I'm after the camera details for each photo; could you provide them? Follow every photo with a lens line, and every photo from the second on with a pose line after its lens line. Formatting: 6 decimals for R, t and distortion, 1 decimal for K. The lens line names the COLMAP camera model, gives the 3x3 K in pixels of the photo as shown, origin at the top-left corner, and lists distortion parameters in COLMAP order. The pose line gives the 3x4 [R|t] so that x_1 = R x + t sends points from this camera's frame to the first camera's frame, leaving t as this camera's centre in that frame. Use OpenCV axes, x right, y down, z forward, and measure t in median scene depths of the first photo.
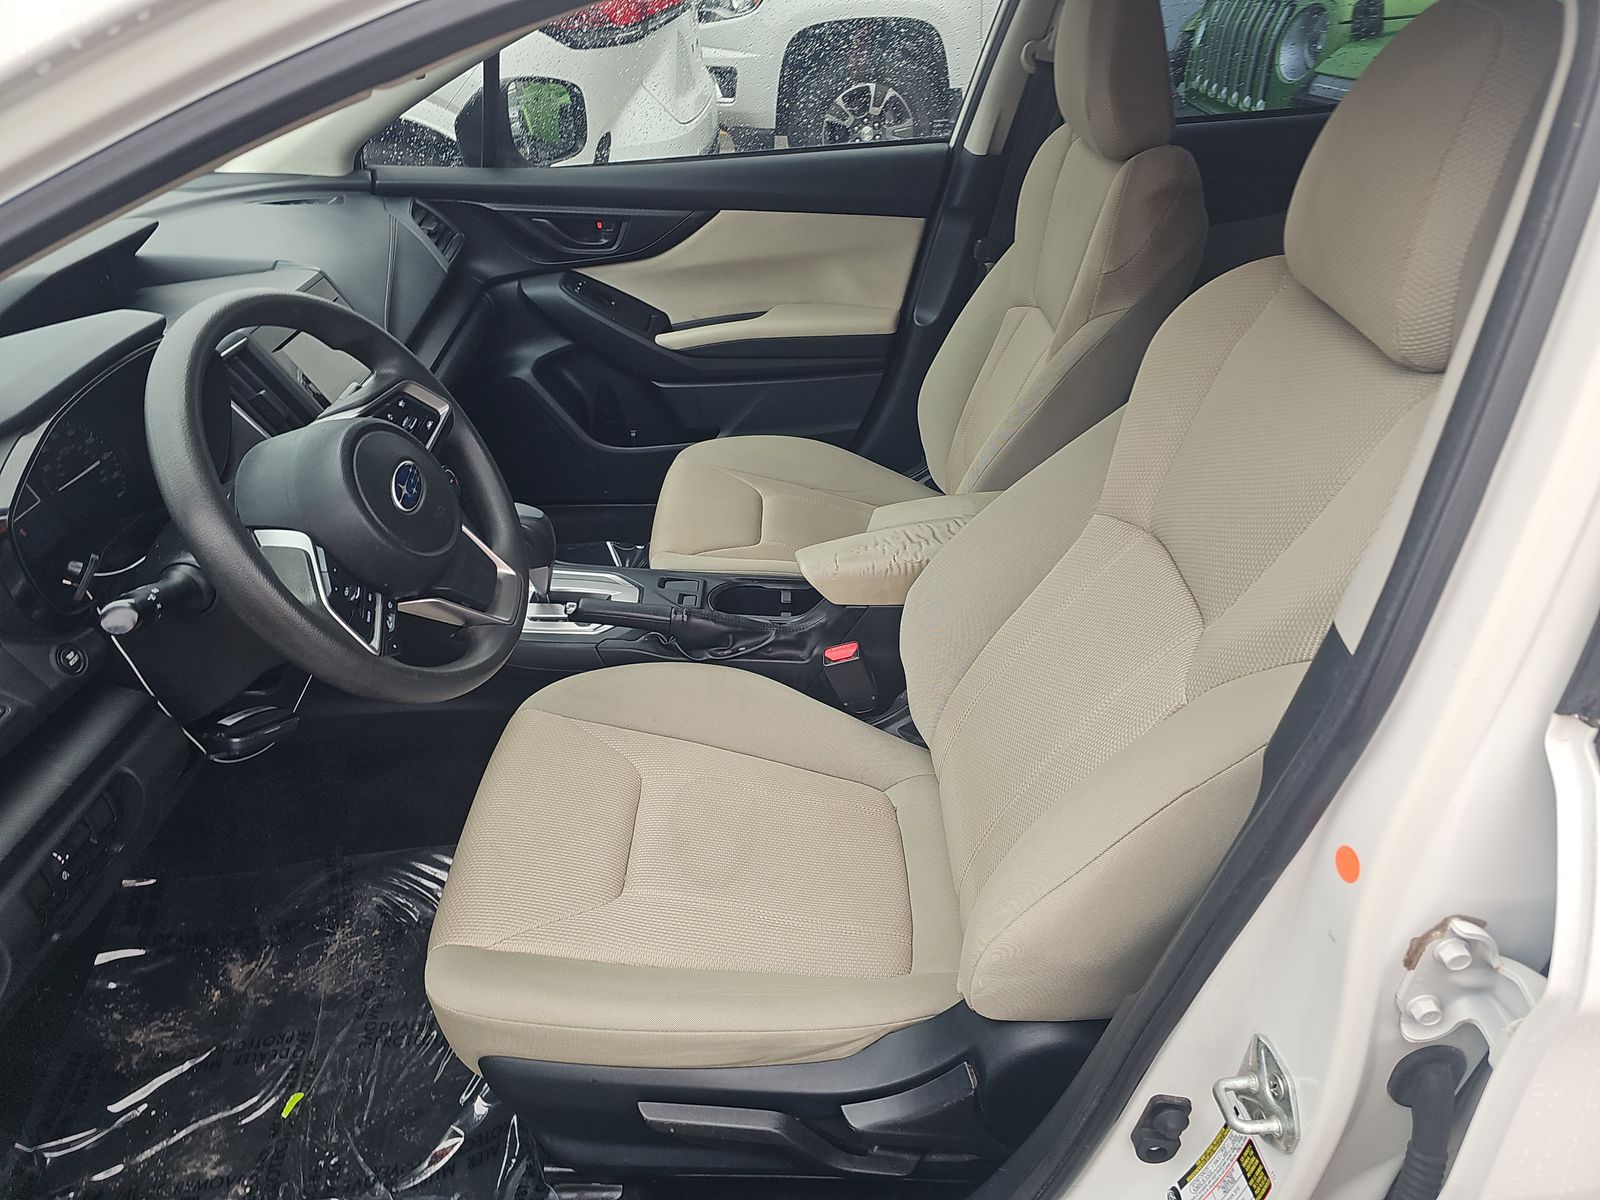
lens RADIAL K [[1055.9, 0, 803.4], [0, 1055.9, 592.9], [0, 0, 1]] dist [0.069473, -0.063249]
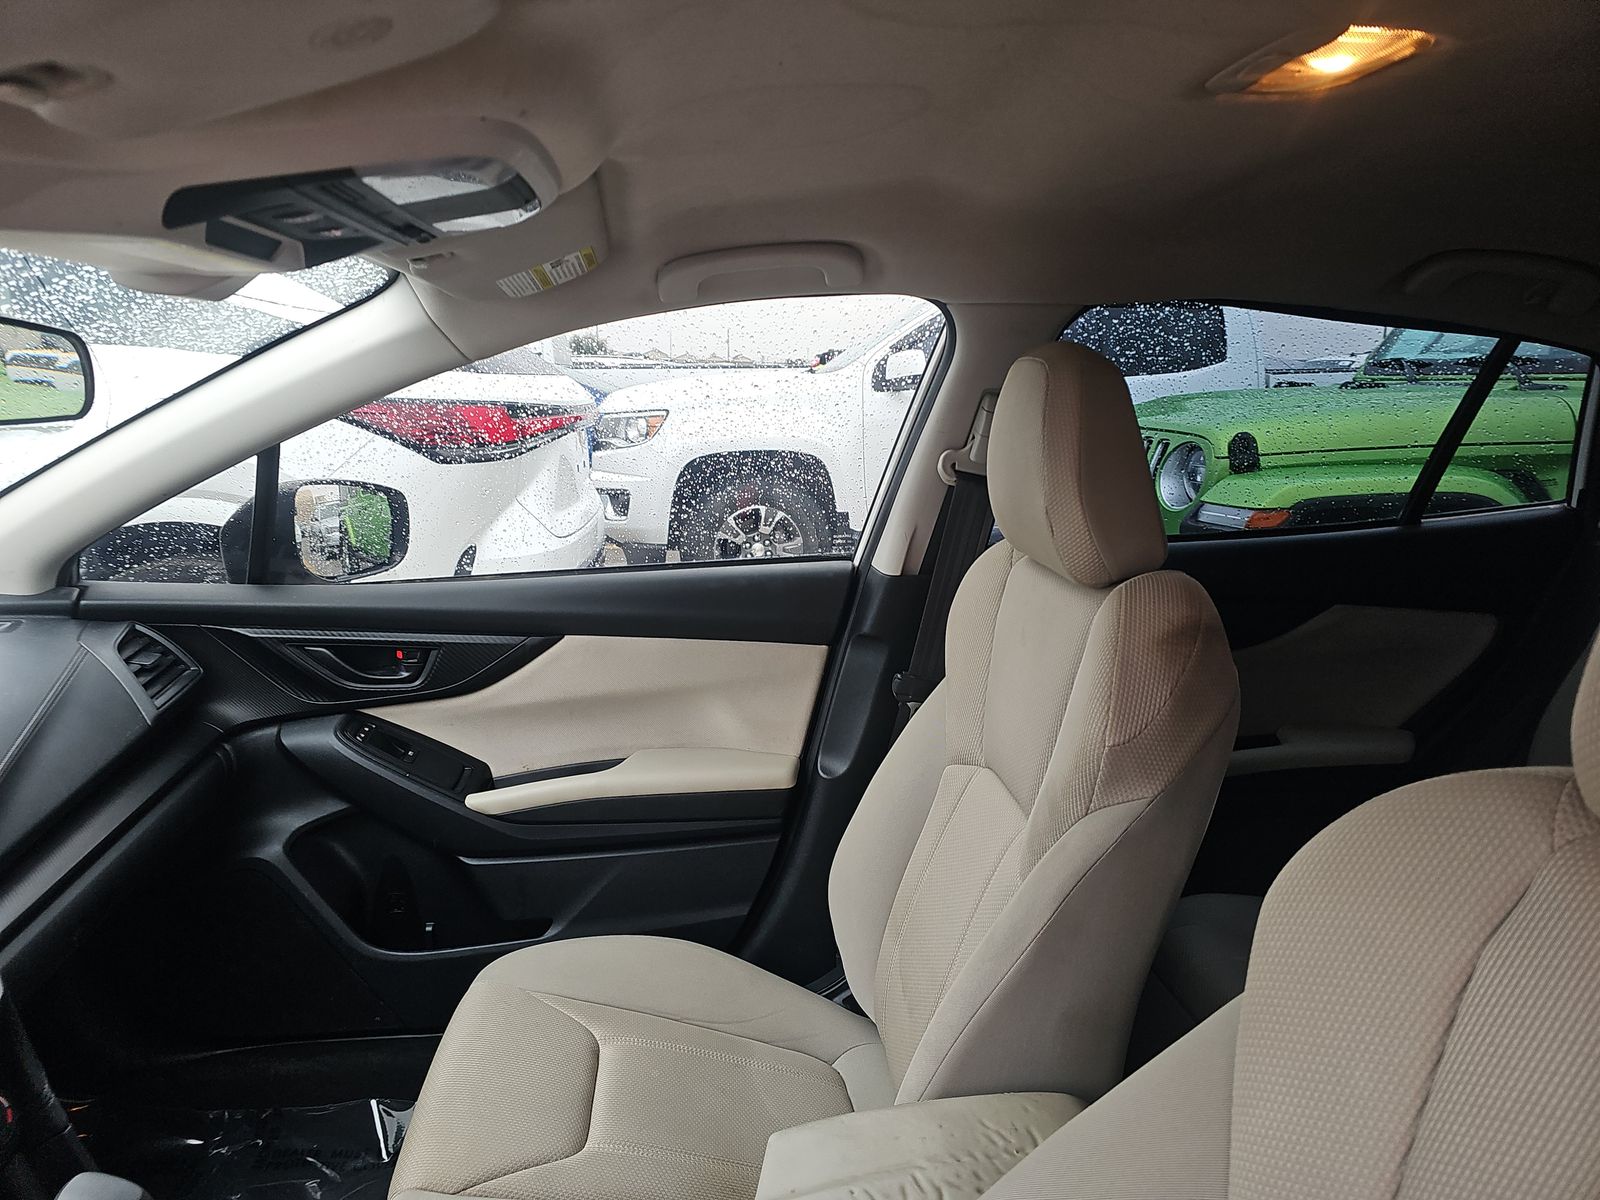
lens RADIAL K [[1068.9, 0, 802.3], [0, 1068.9, 603.9], [0, 0, 1]] dist [0.066722, -0.062052]
pose [[0.995482, 0.007808, 0.094625, 0.019251], [0.025699, 0.937252, -0.347705, -0.102654], [-0.091402, 0.348566, 0.932817, 0.241719]]
